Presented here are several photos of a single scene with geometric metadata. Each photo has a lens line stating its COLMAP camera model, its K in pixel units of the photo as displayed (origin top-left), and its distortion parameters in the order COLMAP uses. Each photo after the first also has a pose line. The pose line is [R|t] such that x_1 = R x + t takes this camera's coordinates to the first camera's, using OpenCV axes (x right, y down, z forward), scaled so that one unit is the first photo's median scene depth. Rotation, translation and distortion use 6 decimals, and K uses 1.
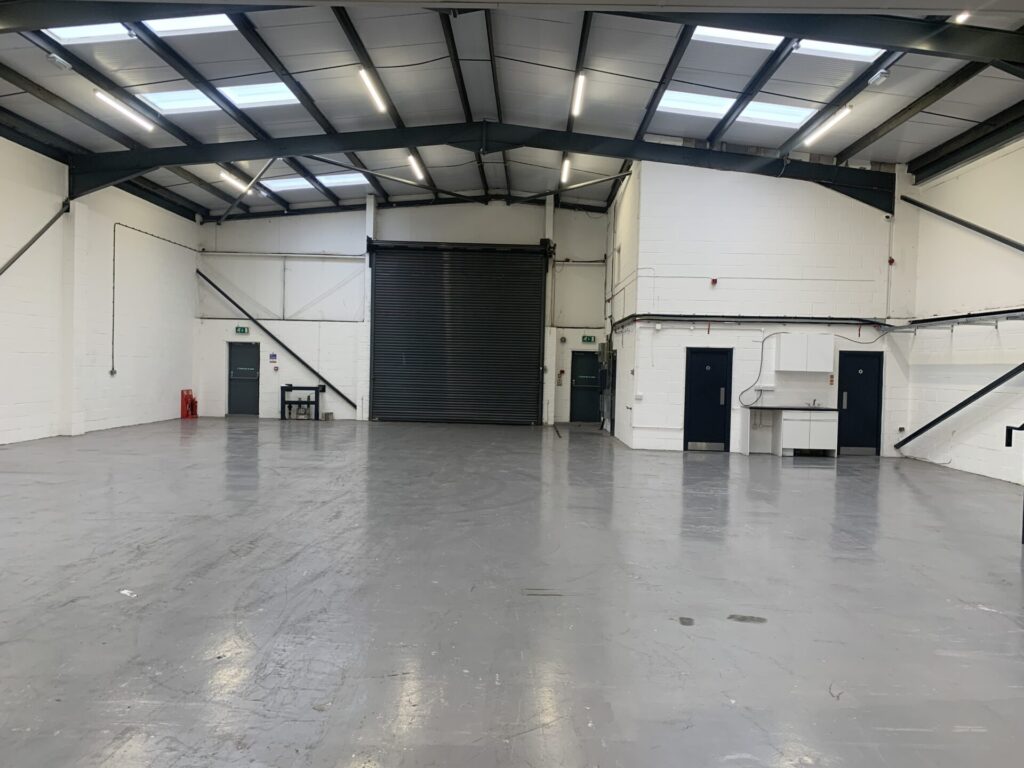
lens RADIAL K [[780.3, 0, 532.1], [0, 780.3, 380.0], [0, 0, 1]] dist [0.018993, -0.015234]
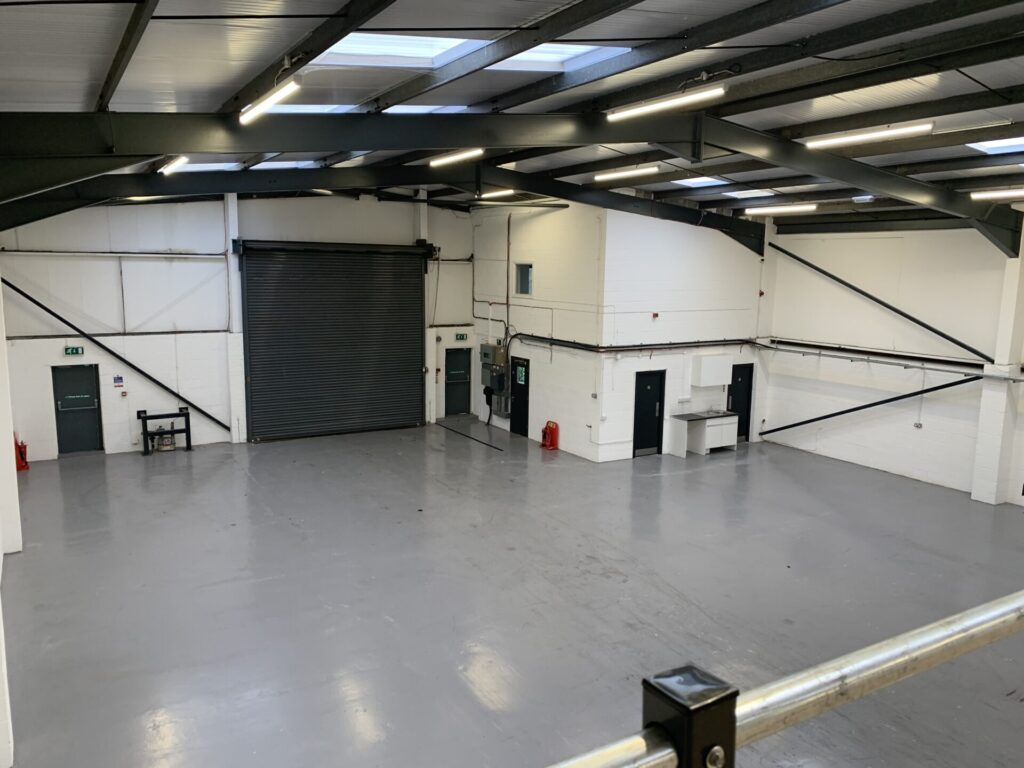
lens RADIAL K [[780.3, 0, 530.8], [0, 780.3, 373.8], [0, 0, 1]] dist [0.018993, -0.015234]
pose [[0.846325, -0.083027, 0.526157, -0.415933], [0.010046, 0.990090, 0.140075, -0.154457], [-0.532573, -0.113264, 0.838771, 0.078764]]
